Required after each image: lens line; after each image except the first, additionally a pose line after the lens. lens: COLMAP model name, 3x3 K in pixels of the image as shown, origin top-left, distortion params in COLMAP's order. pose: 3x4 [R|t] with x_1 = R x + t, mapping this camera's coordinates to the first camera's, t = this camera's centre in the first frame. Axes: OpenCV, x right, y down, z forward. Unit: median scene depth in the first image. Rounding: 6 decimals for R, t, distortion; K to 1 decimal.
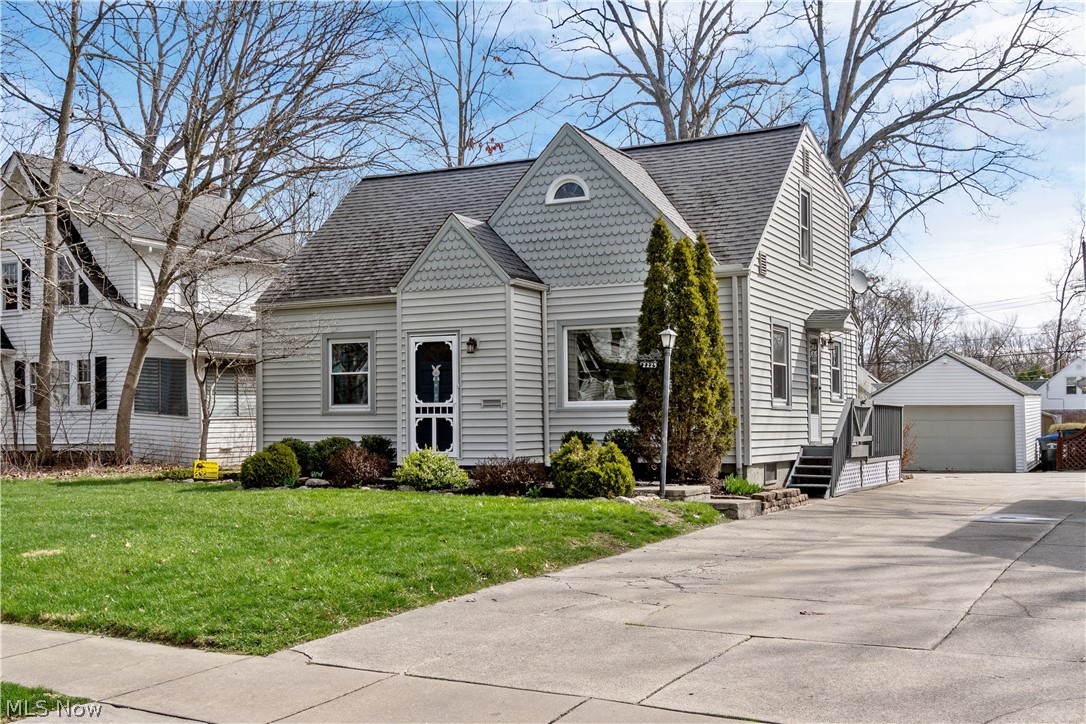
lens RADIAL K [[1156.0, 0, 544.6], [0, 1156.0, 362.7], [0, 0, 1]] dist [0.050944, 0.000000]
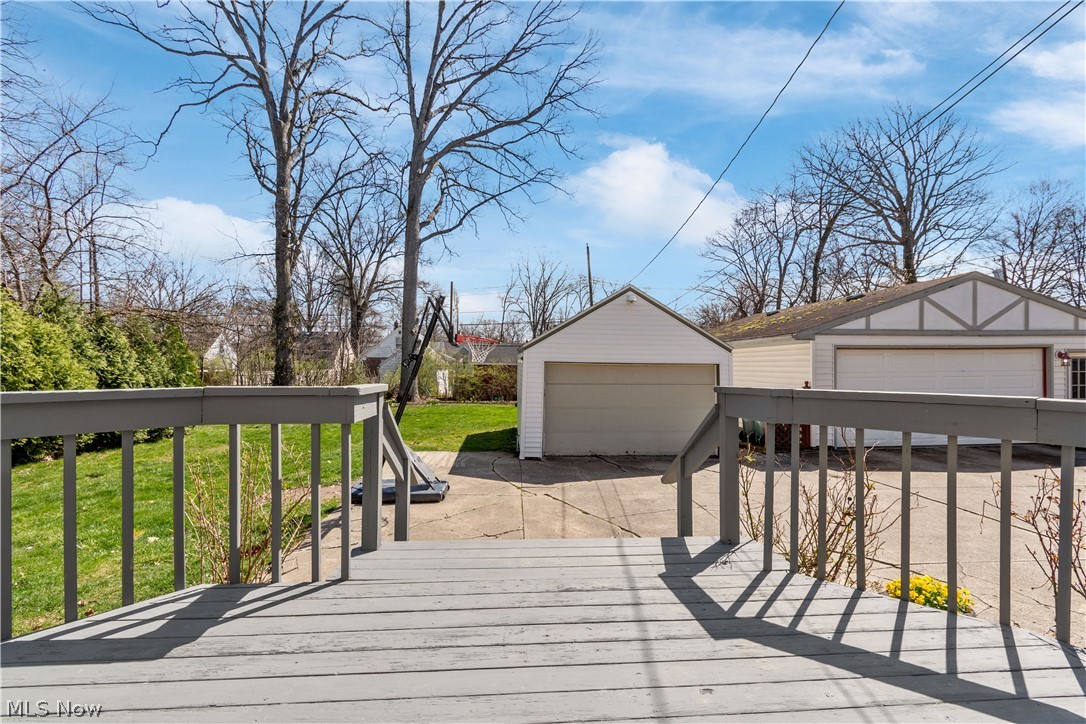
lens RADIAL K [[497.4, 0, 553.0], [0, 497.4, 368.7], [0, 0, 1]] dist [0.001125, 0.000010]
pose [[0.849380, 0.001363, 0.527779, 0.294372], [-0.034190, 0.998038, 0.052446, 0.056334], [-0.526673, -0.062591, 0.847761, 1.473700]]
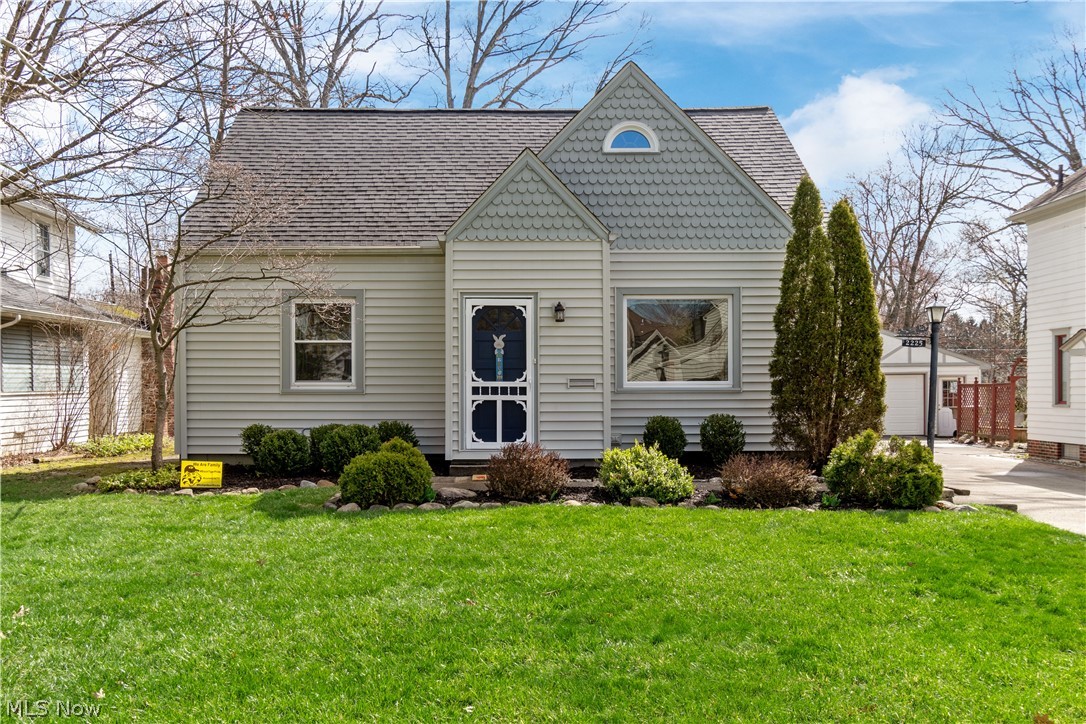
lens RADIAL K [[921.3, 0, 521.0], [0, 921.3, 362.7], [0, 0, 1]] dist [0.007525, 0.005404]
pose [[0.890836, 0.017107, 0.454003, -0.369786], [-0.027639, 0.999481, 0.016573, 0.010408], [-0.453484, -0.027312, 0.890846, 0.418810]]
